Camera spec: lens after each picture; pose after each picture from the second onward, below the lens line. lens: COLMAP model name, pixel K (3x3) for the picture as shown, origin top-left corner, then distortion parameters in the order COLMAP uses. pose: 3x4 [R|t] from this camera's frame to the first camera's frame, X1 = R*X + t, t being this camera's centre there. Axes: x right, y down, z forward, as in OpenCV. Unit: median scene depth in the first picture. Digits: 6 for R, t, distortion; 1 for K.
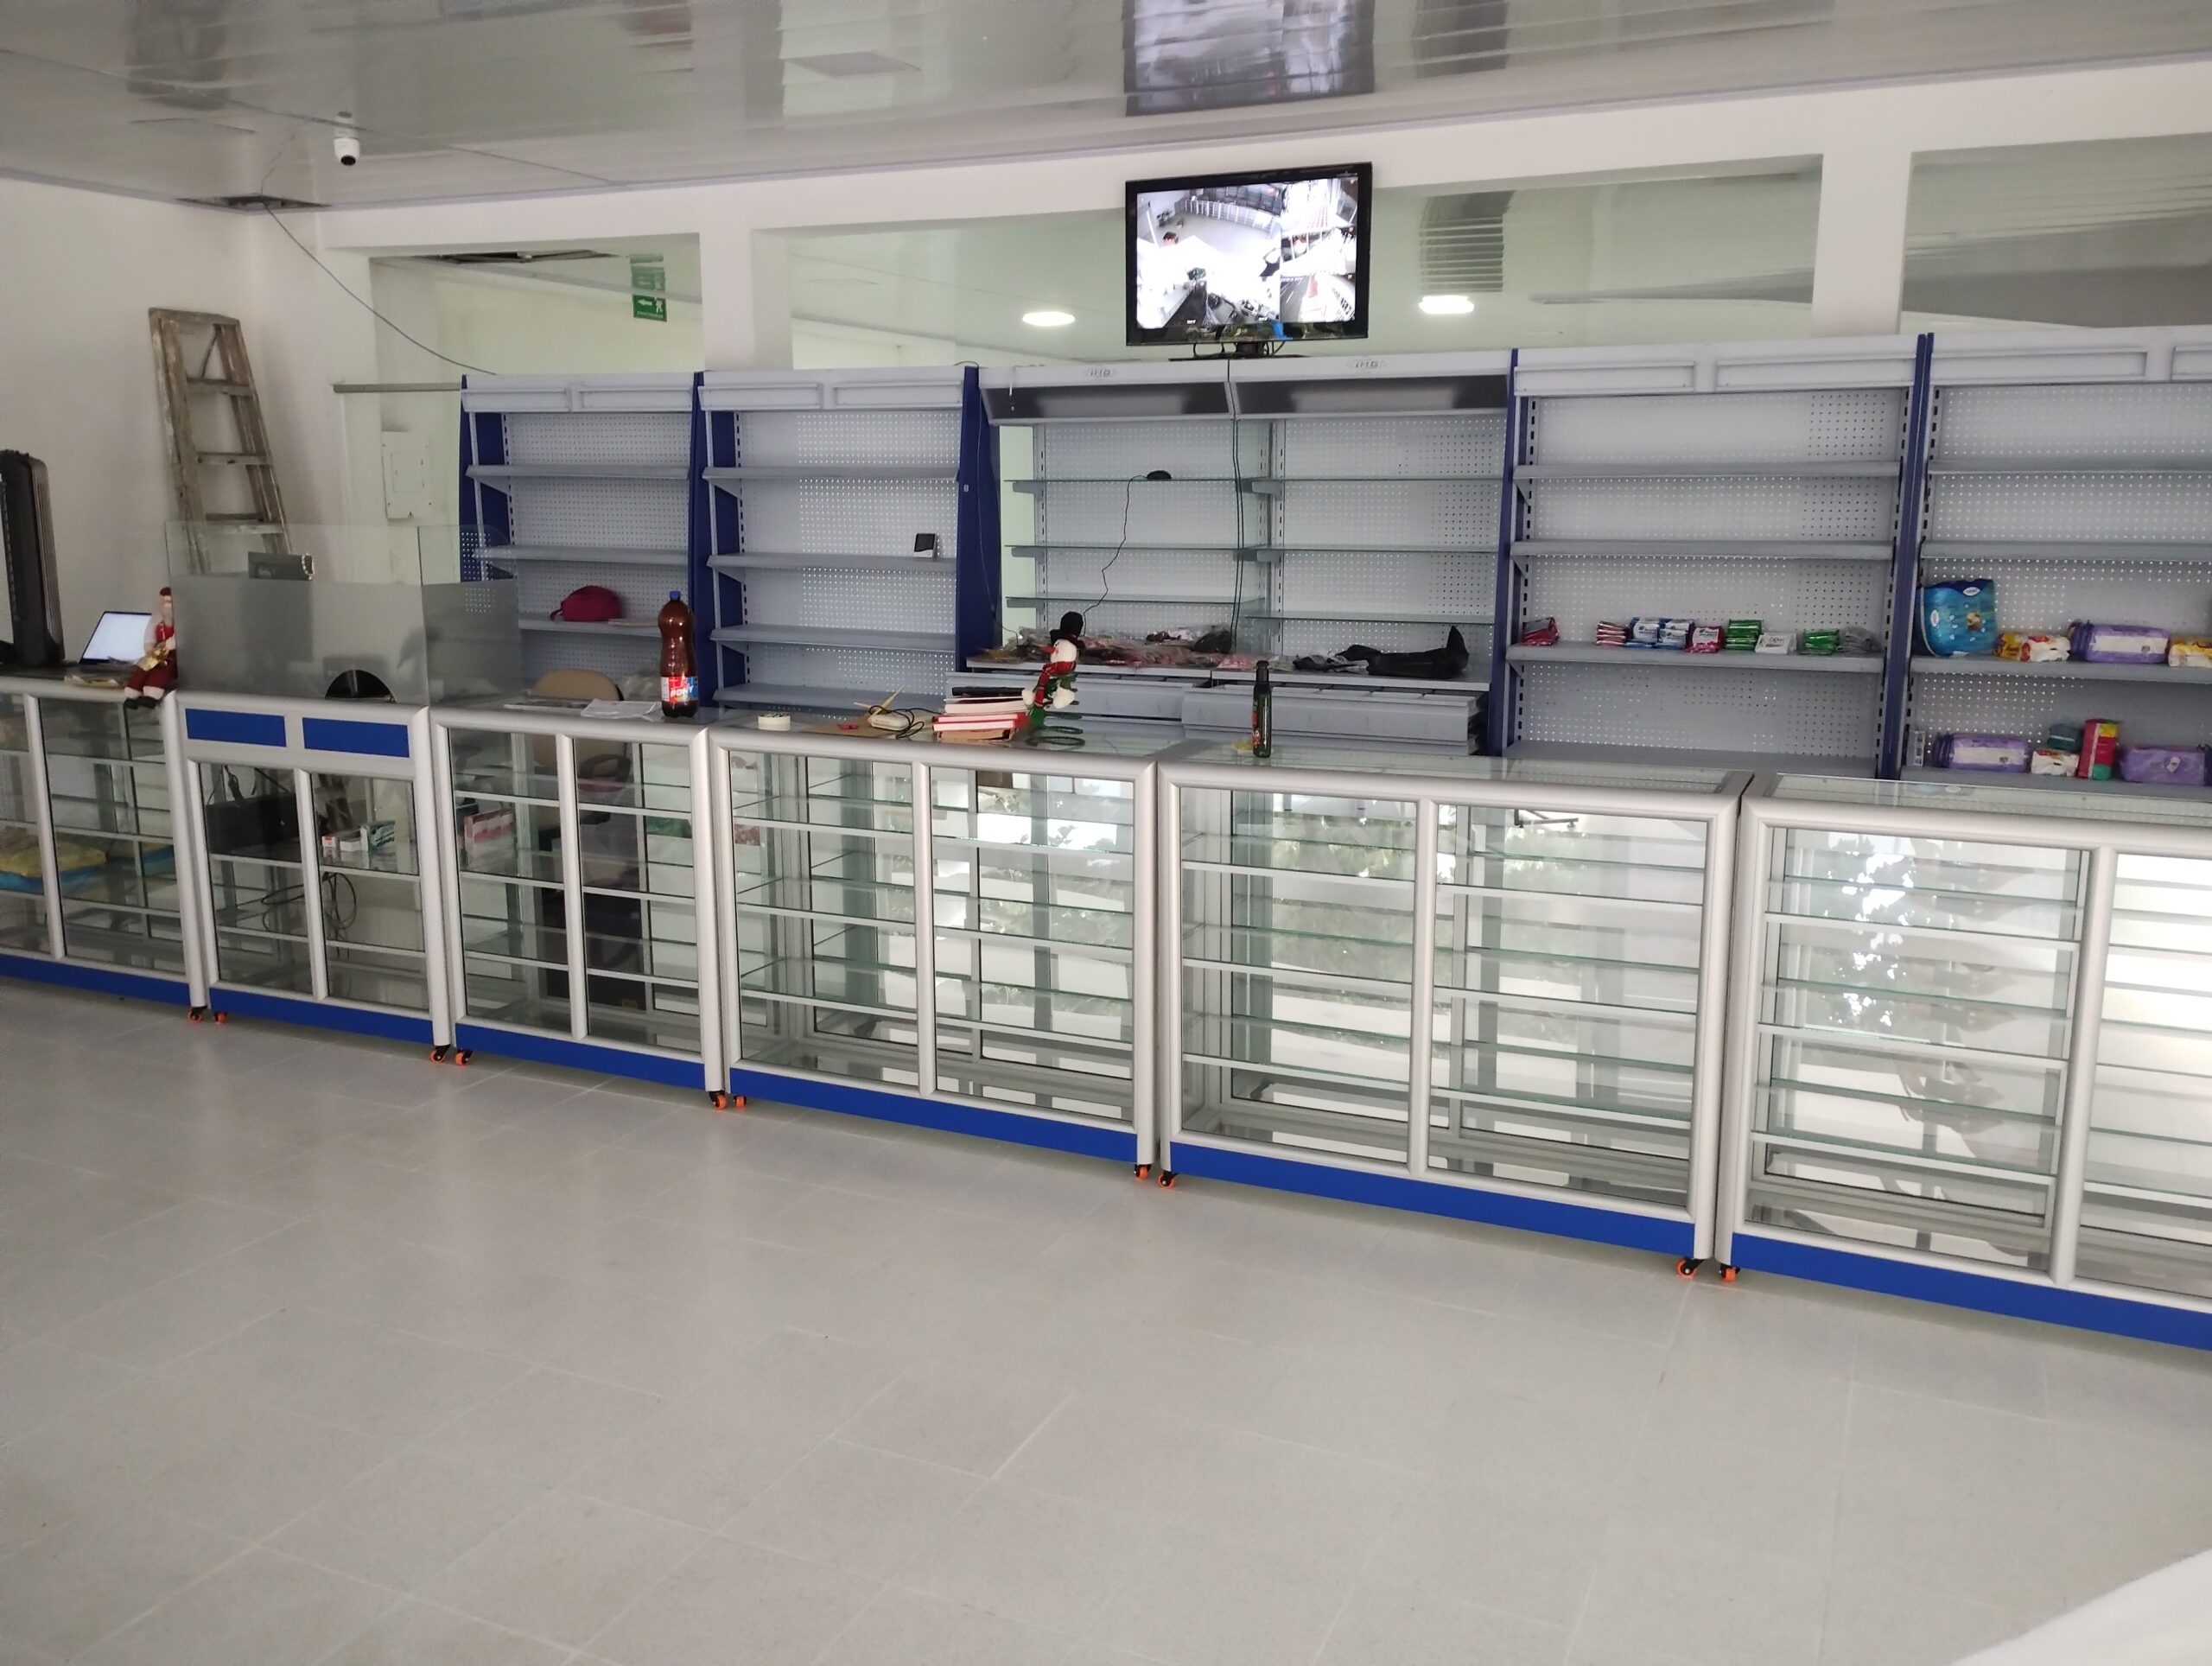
lens RADIAL K [[1822.0, 0, 1108.3], [0, 1822.0, 824.6], [0, 0, 1]] dist [0.058547, -0.048397]
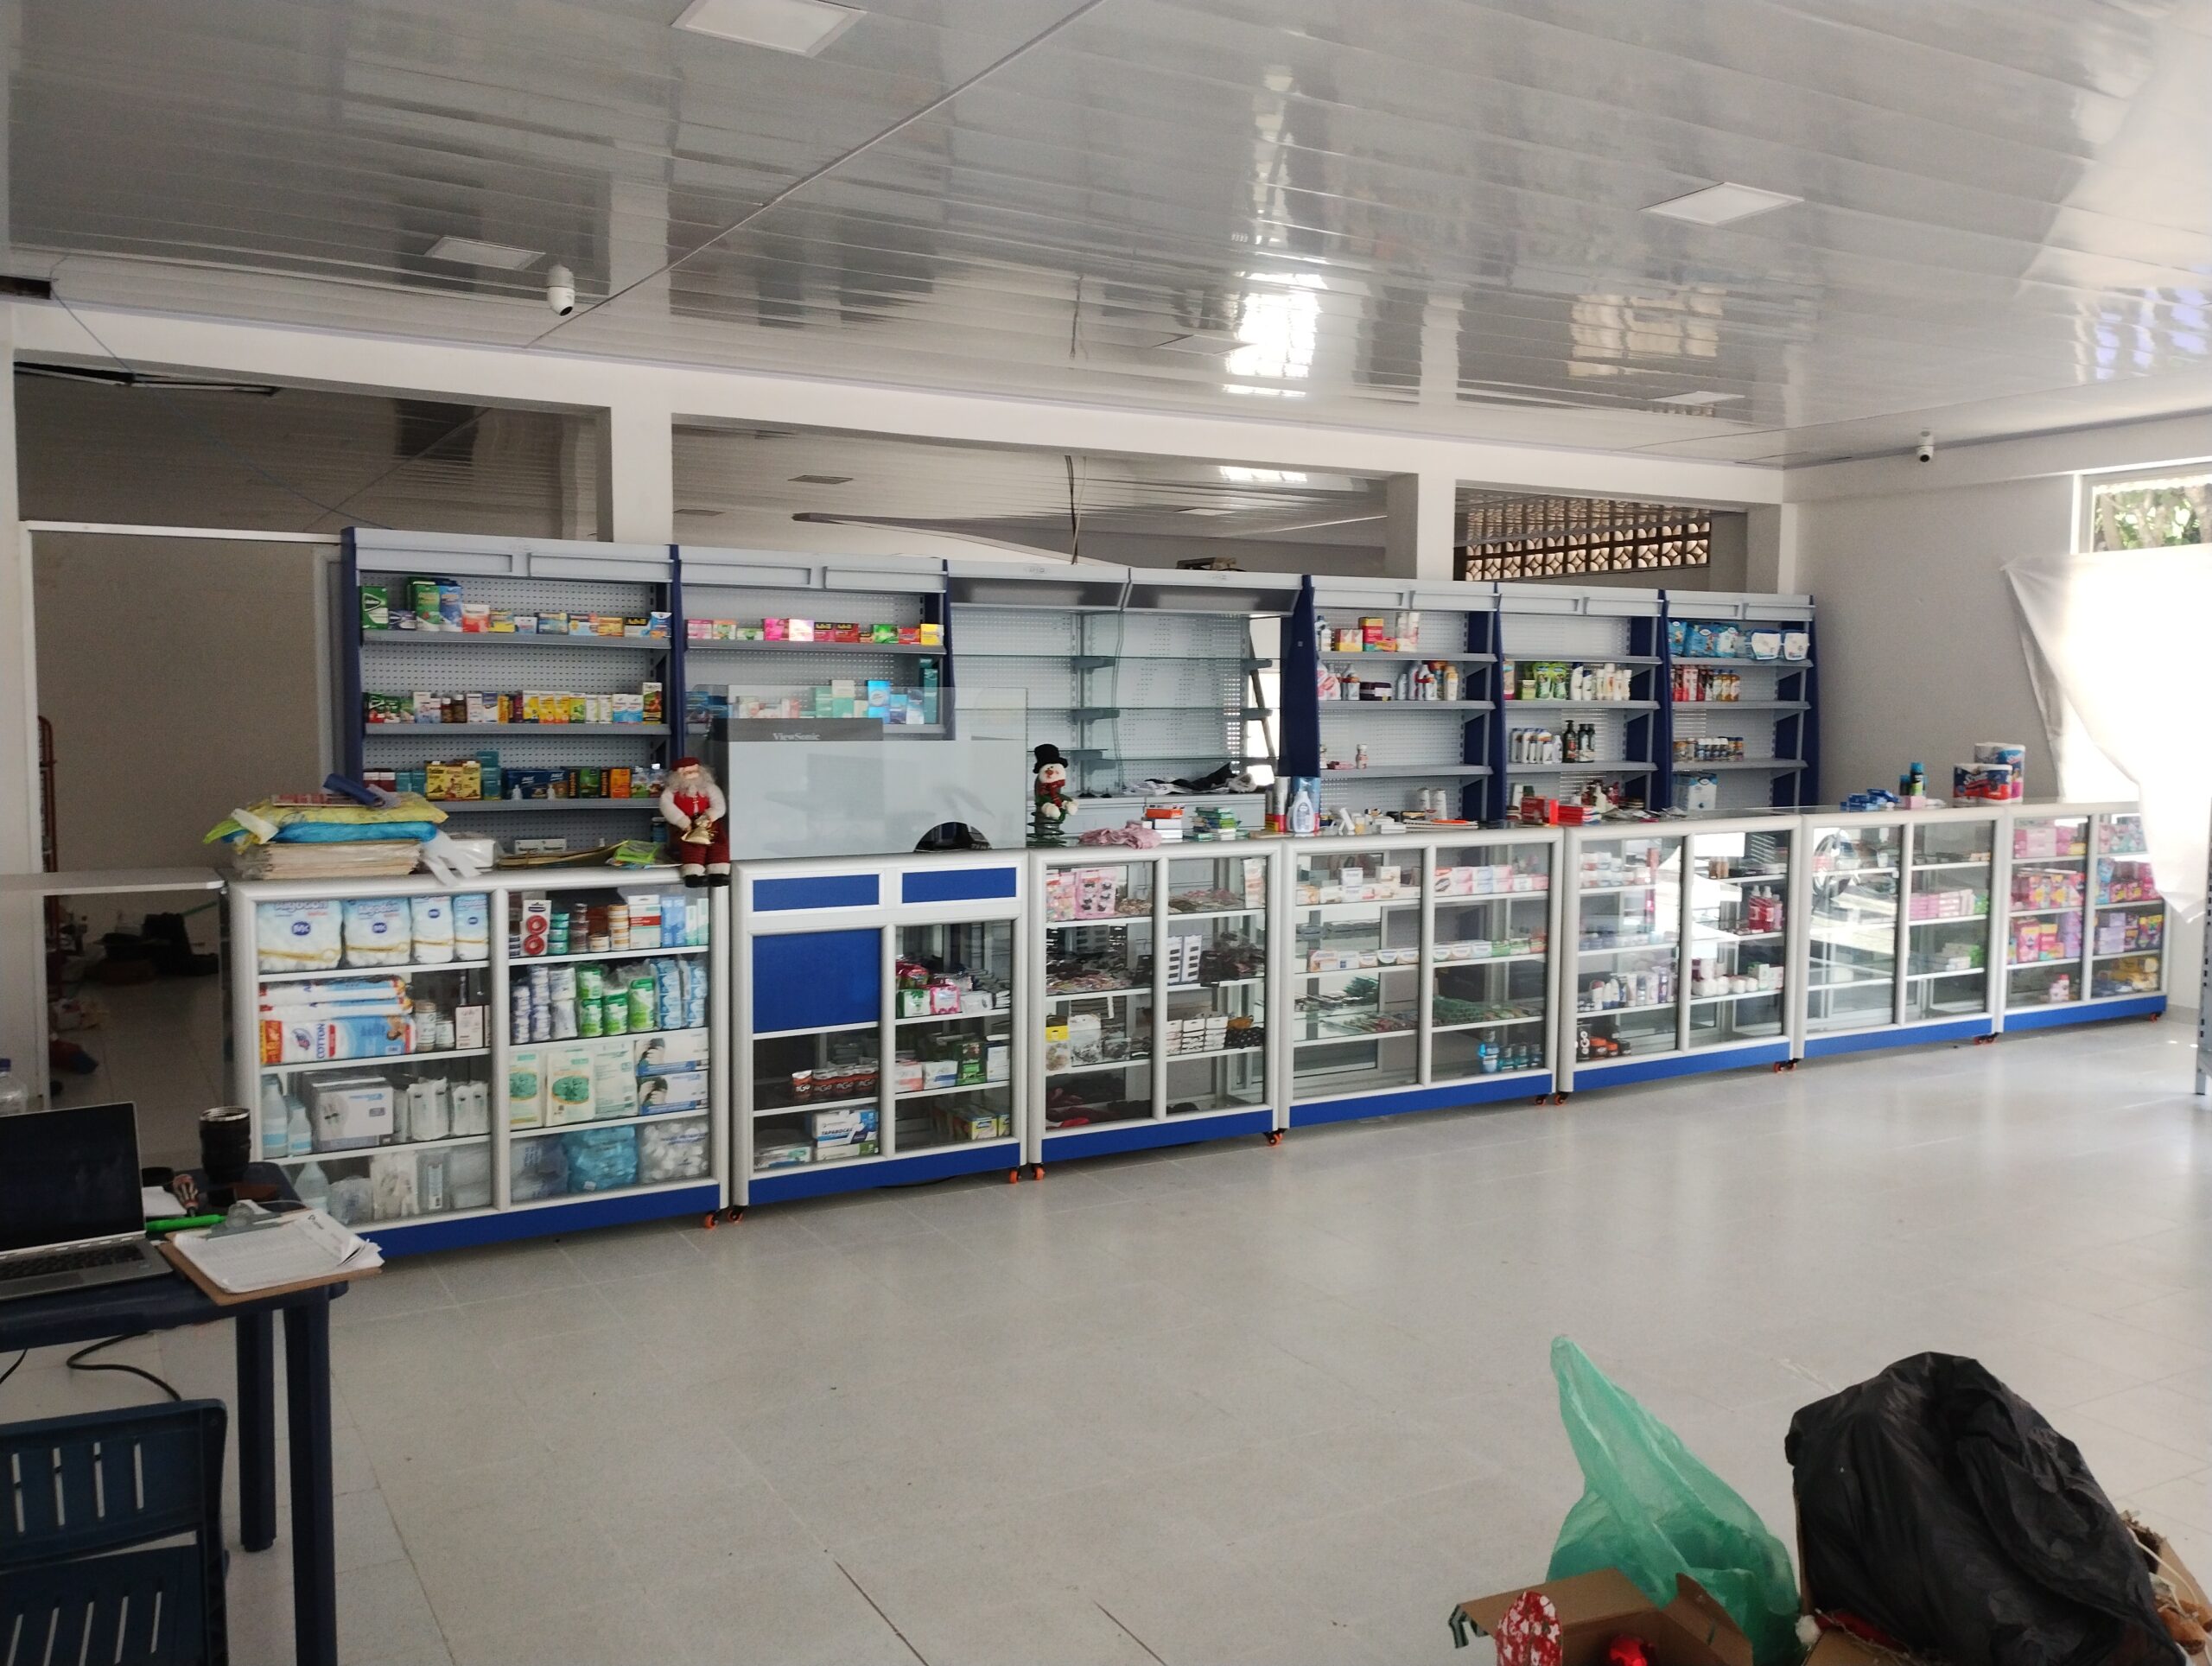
lens RADIAL K [[1822.0, 0, 1098.6], [0, 1822.0, 826.6], [0, 0, 1]] dist [0.058547, -0.048397]
pose [[0.591320, -0.061549, 0.804085, -1.028584], [0.136625, 0.990316, -0.024669, -0.037211], [-0.794780, 0.124446, 0.594002, 0.248741]]
